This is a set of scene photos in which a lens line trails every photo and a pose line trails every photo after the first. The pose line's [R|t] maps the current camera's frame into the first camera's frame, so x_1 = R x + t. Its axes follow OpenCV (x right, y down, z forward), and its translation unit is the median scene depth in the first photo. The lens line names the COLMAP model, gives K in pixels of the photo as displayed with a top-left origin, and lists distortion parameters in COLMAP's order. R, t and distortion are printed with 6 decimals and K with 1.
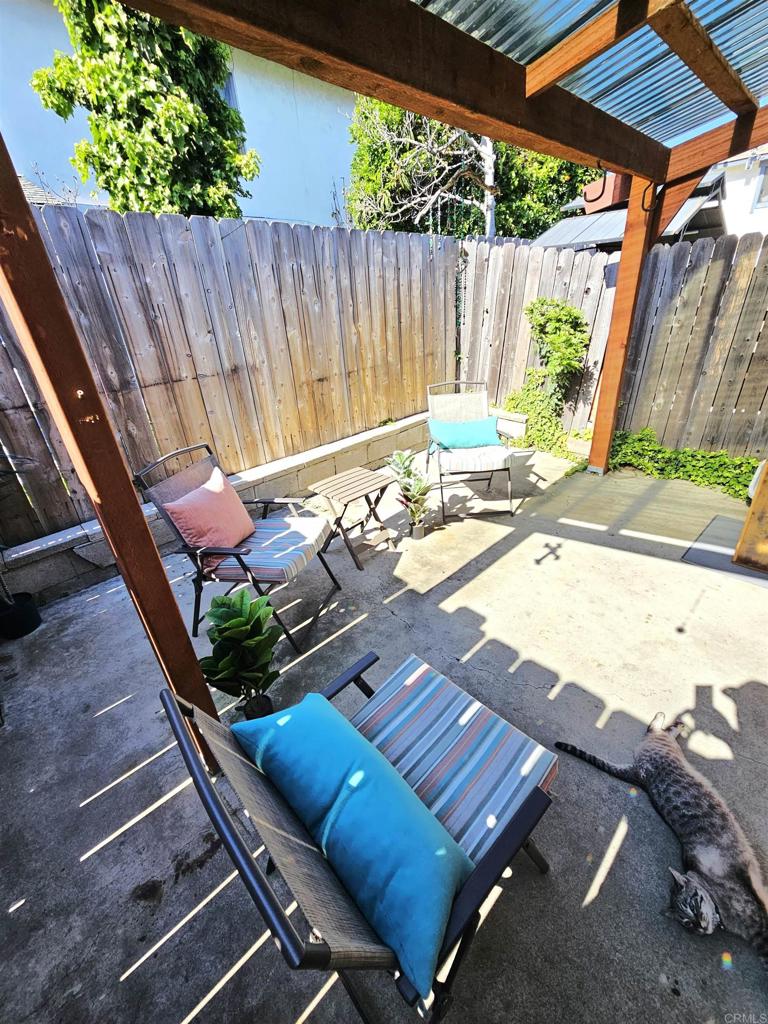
lens RADIAL K [[418.7, 0, 380.4], [0, 418.7, 509.1], [0, 0, 1]] dist [-0.003528, 0.002725]
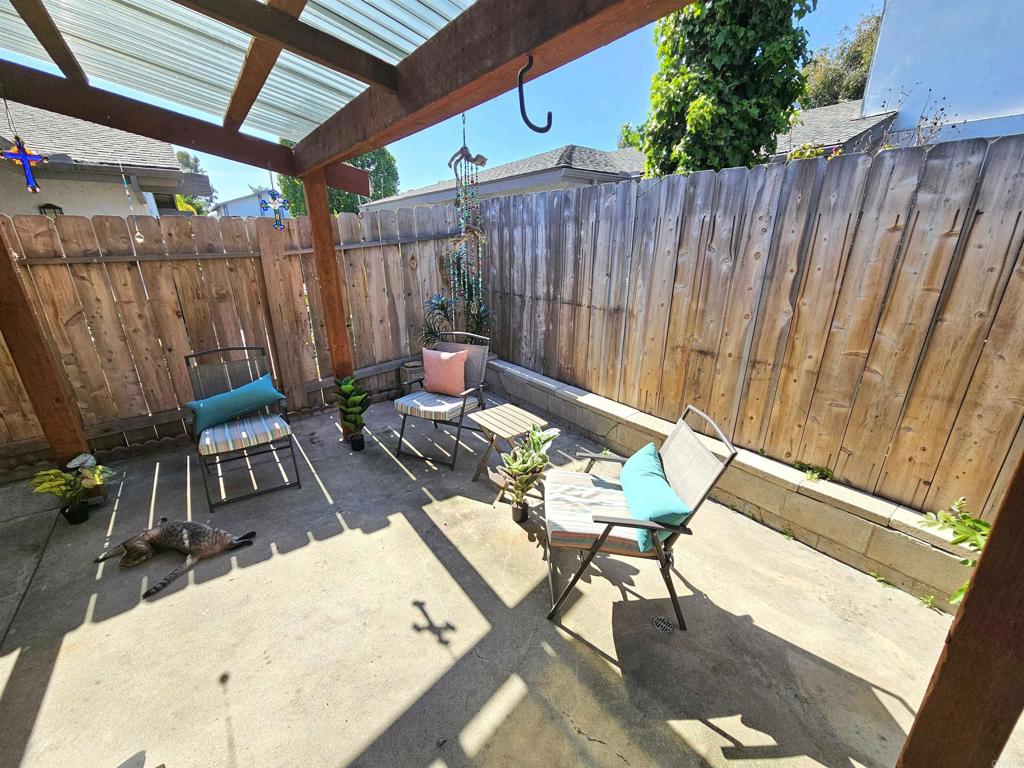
lens RADIAL K [[418.7, 0, 506.8], [0, 418.7, 389.1], [0, 0, 1]] dist [-0.003528, 0.002725]
pose [[-0.137811, 0.383742, -0.913099, 0.776198], [-0.439766, 0.802335, 0.403564, -0.485541], [0.887476, 0.457165, 0.058186, 0.781448]]
